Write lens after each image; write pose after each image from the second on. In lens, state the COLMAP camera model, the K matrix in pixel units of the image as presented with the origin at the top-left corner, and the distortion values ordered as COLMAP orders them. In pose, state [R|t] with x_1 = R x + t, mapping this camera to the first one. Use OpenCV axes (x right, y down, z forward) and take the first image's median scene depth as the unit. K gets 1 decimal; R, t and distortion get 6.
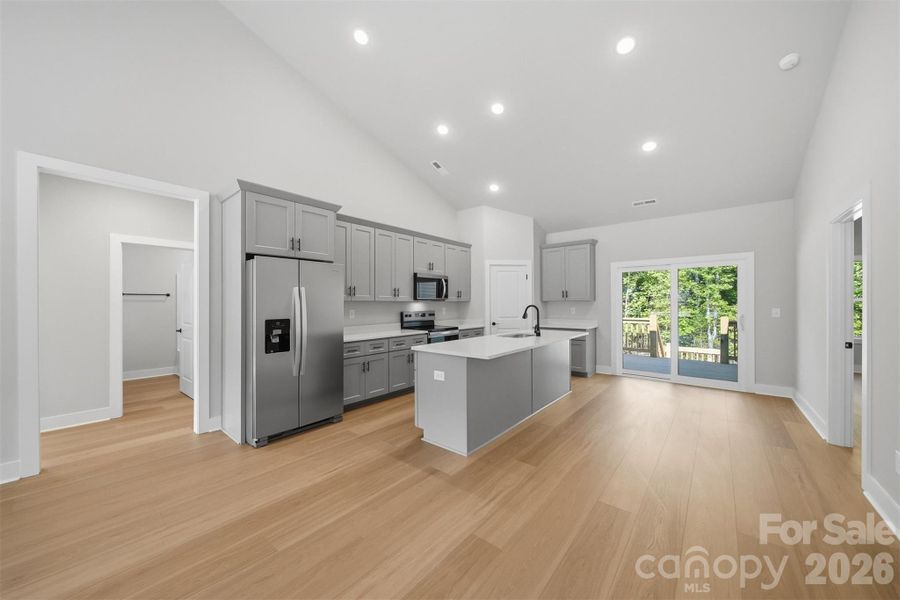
lens RADIAL K [[332.1, 0, 455.7], [0, 332.1, 302.8], [0, 0, 1]] dist [-0.000799, 0.000134]
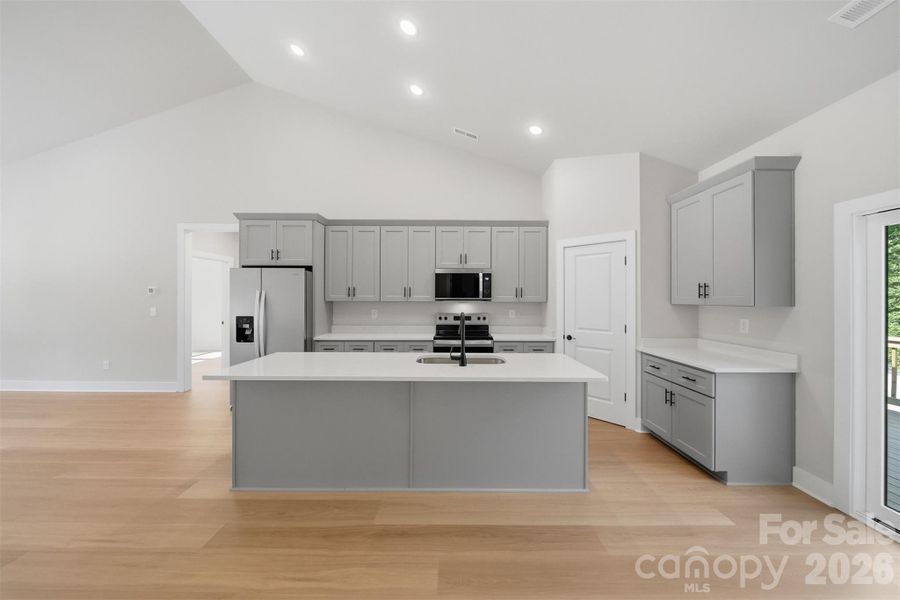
lens RADIAL K [[332.1, 0, 453.6], [0, 332.1, 295.9], [0, 0, 1]] dist [-0.000799, 0.000134]
pose [[0.618233, 0.003099, -0.785989, 0.603730], [-0.005499, 0.999985, -0.000383, -0.020335], [0.785975, 0.004559, 0.618241, 0.529323]]
